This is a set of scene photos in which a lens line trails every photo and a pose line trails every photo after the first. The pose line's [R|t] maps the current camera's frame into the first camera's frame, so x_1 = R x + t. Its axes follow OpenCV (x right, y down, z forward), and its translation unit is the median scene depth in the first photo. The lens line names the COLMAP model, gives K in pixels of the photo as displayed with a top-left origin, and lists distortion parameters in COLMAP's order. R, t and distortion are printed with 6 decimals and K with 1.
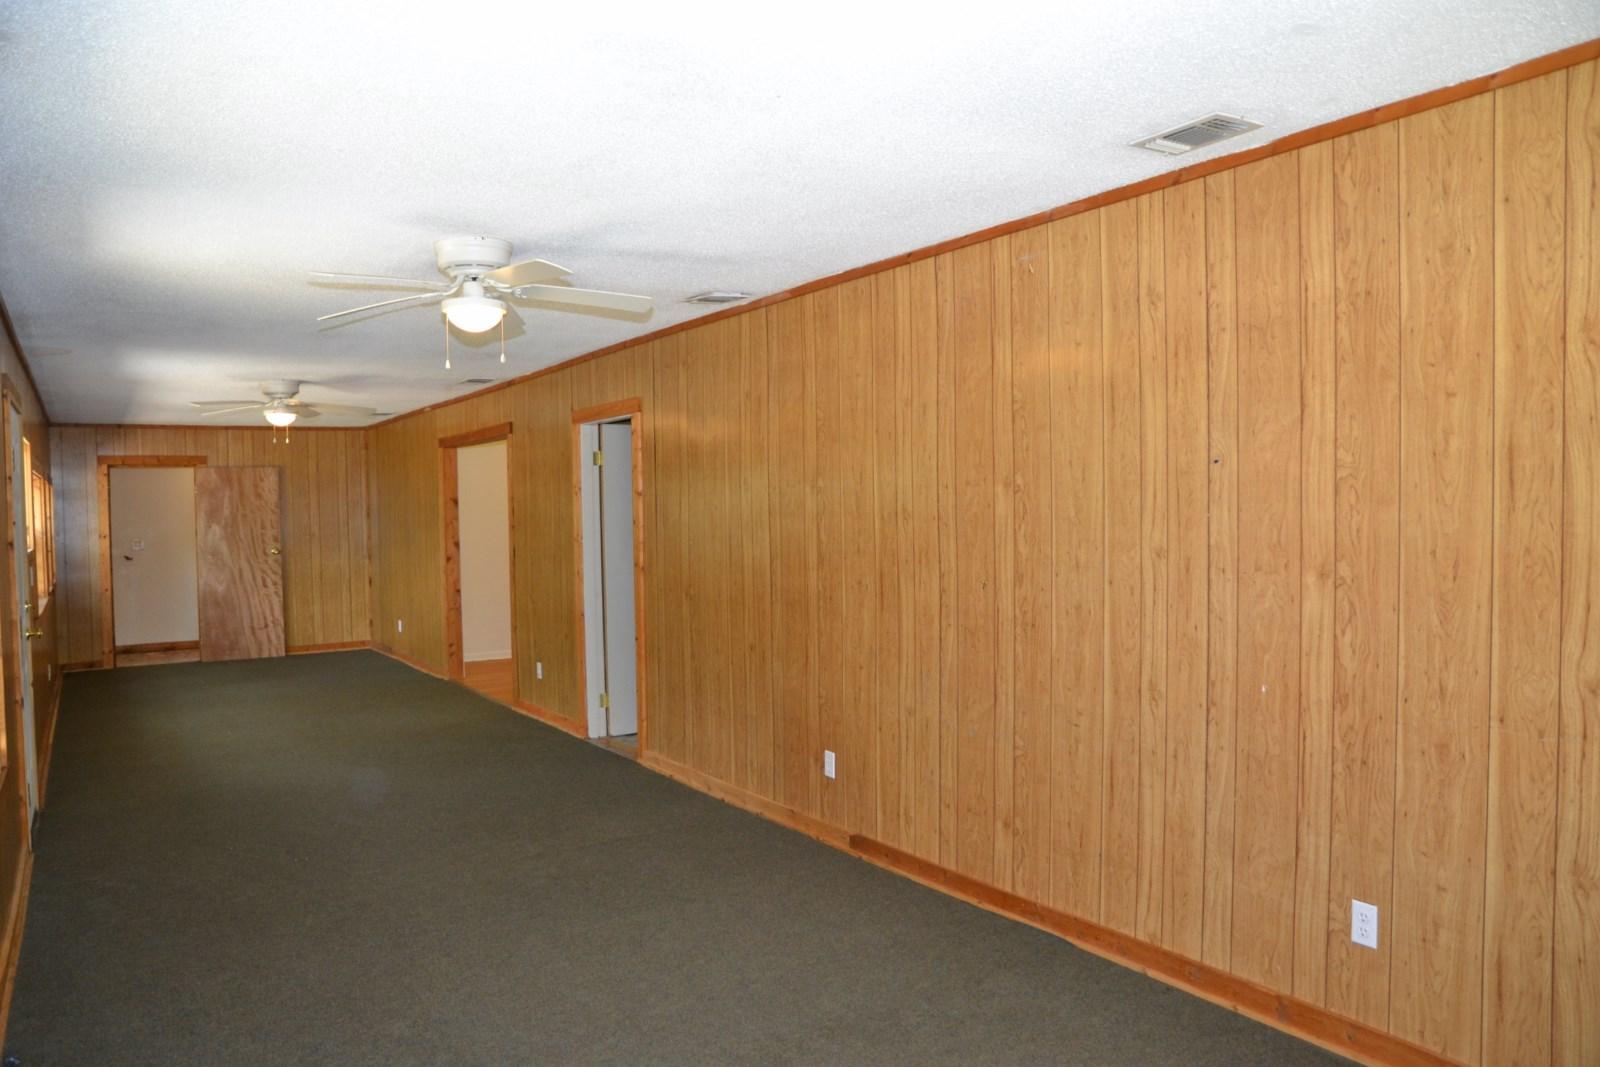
lens RADIAL K [[1127.5, 0, 800.0], [0, 1127.5, 533.5], [0, 0, 1]] dist [-0.124424, 0.081478]
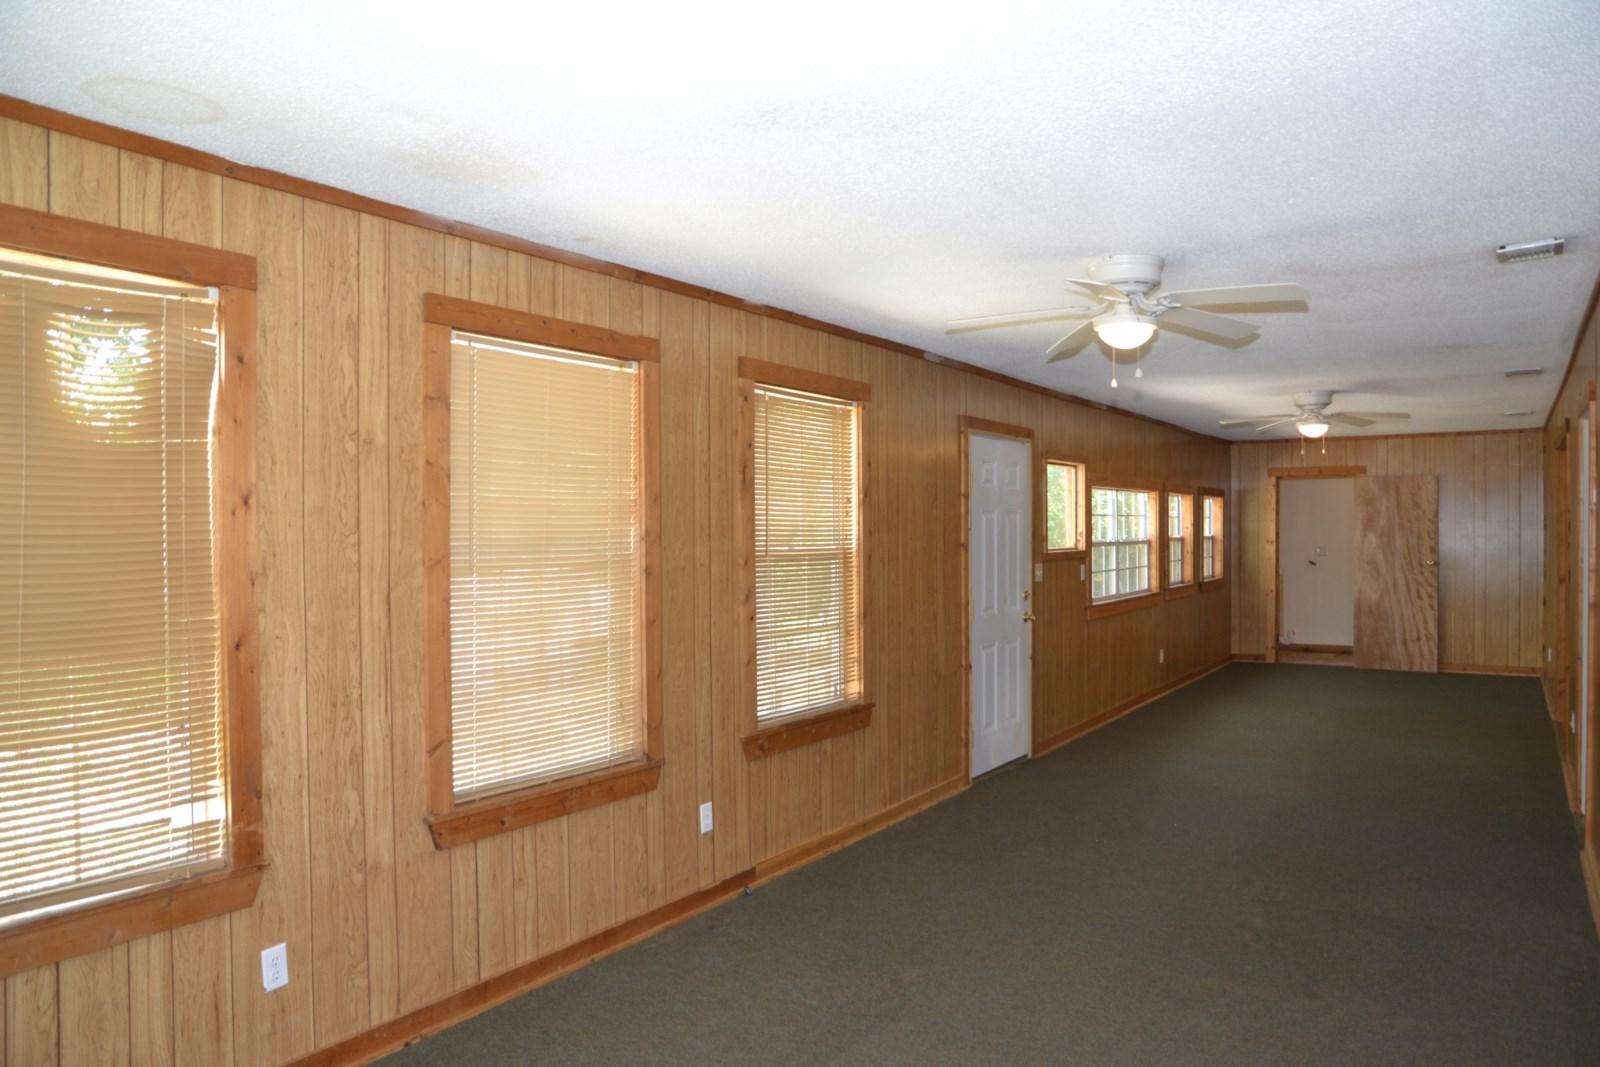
lens RADIAL K [[1127.5, 0, 800.0], [0, 1127.5, 533.5], [0, 0, 1]] dist [-0.124424, 0.081478]
pose [[0.394765, 0.022094, -0.918516, 0.183864], [-0.026467, 0.999569, 0.012669, -0.006924], [0.918401, 0.019309, 0.395180, 0.117509]]
